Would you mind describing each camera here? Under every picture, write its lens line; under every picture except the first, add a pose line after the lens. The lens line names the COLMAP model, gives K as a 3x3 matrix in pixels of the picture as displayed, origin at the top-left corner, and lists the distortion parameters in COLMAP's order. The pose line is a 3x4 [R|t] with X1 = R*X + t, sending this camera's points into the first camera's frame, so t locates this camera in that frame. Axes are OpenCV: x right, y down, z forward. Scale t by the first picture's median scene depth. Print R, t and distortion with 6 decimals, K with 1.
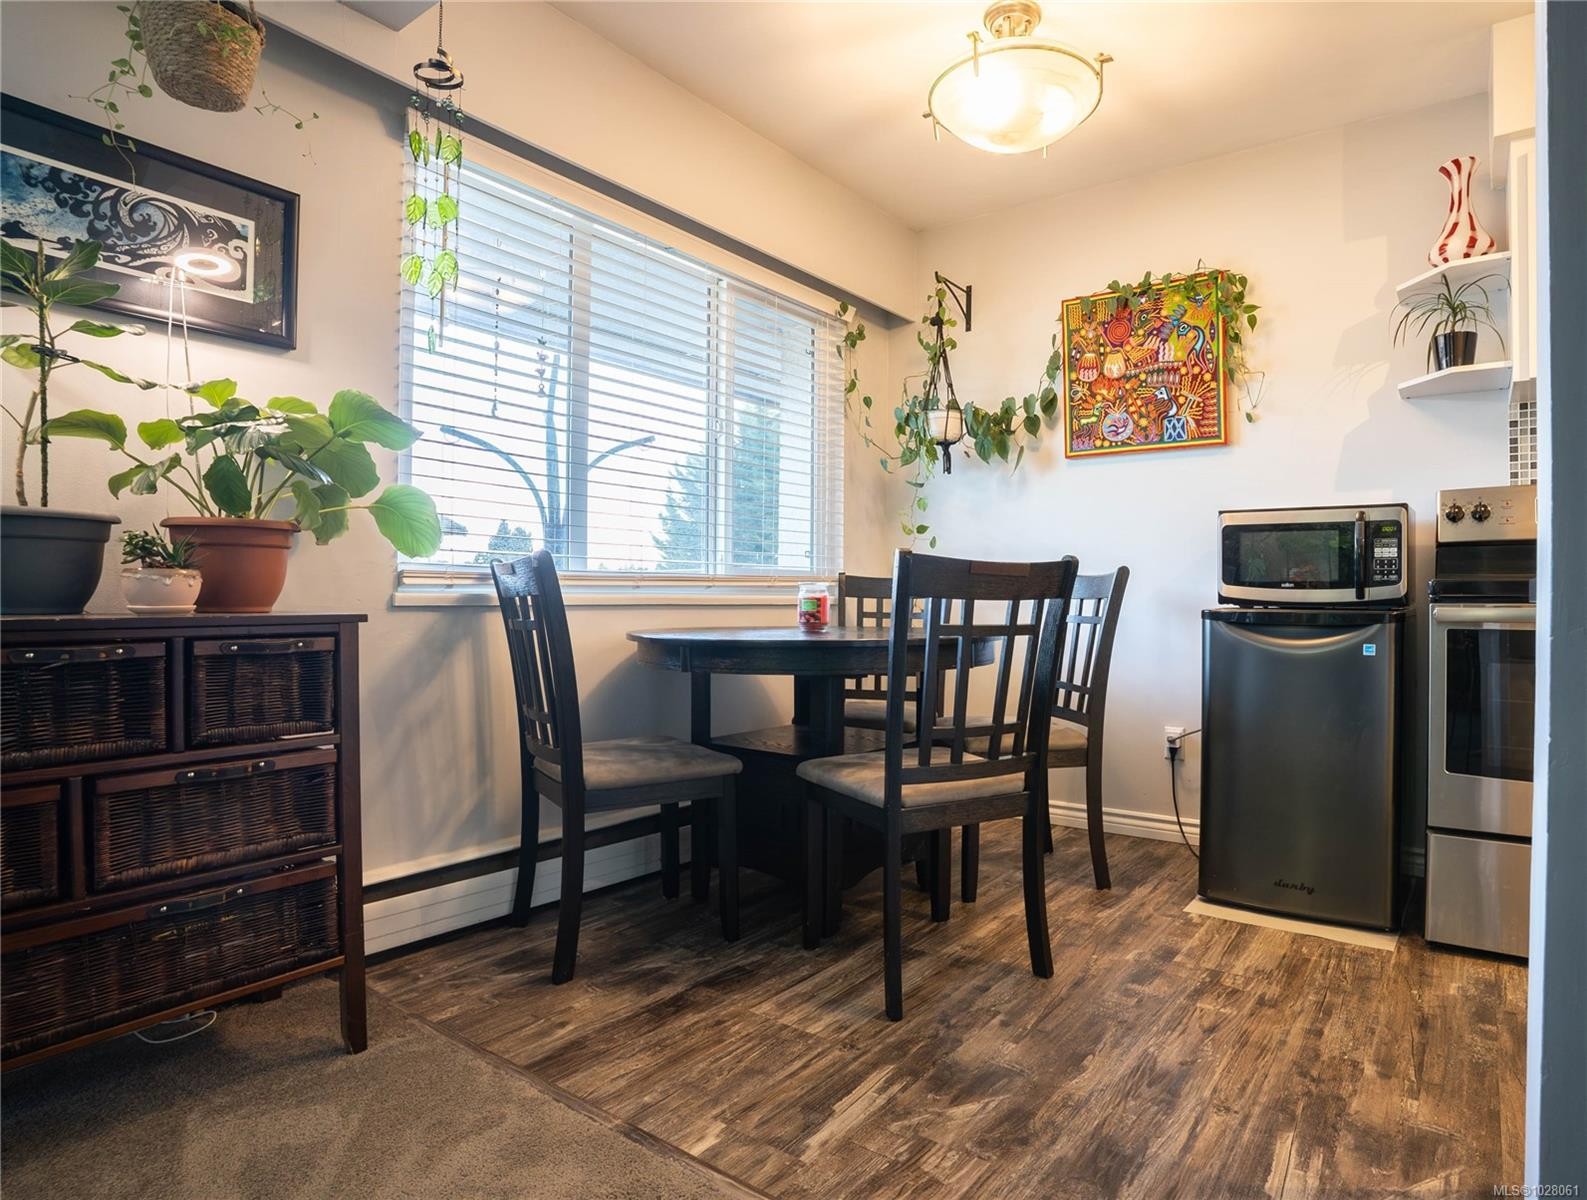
lens RADIAL K [[889.6, 0, 907.4], [0, 889.6, 599.4], [0, 0, 1]] dist [-0.074990, 0.028954]
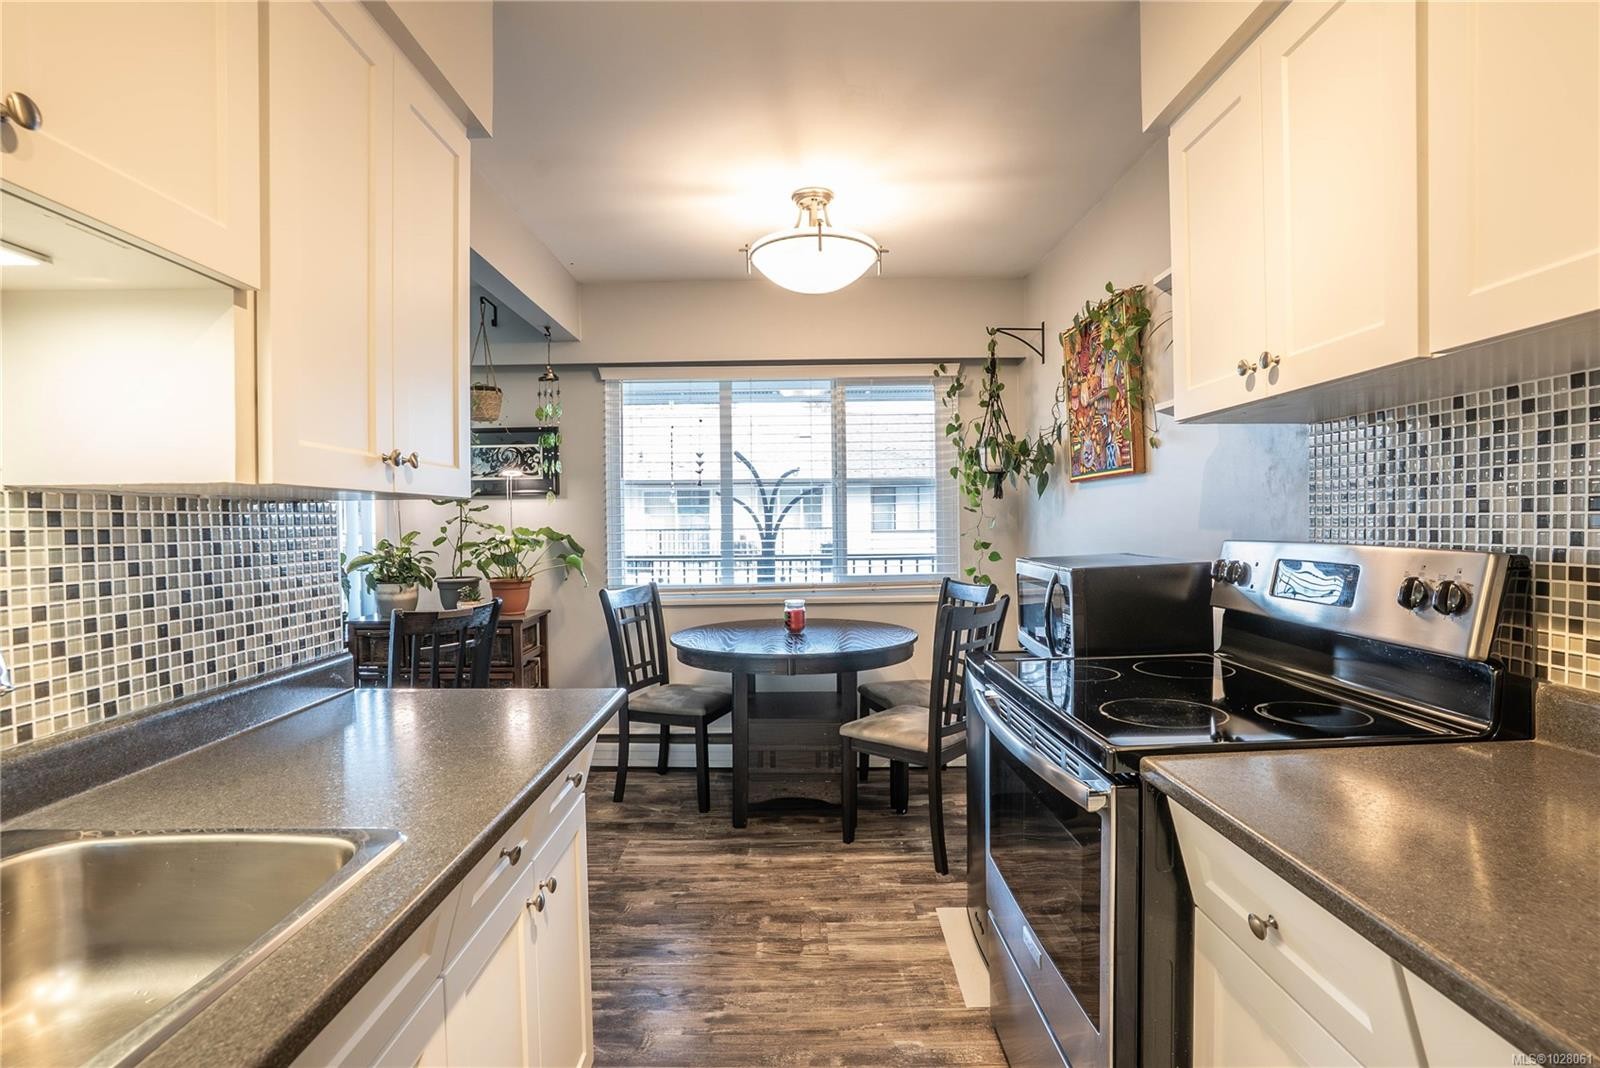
lens RADIAL K [[791.6, 0, 800.0], [0, 791.6, 534.0], [0, 0, 1]] dist [-0.081262, 0.034317]
pose [[0.554771, 0.003140, -0.831997, 1.229031], [0.015816, 0.999772, 0.014319, -0.183050], [0.831853, -0.021103, 0.554595, 0.328685]]
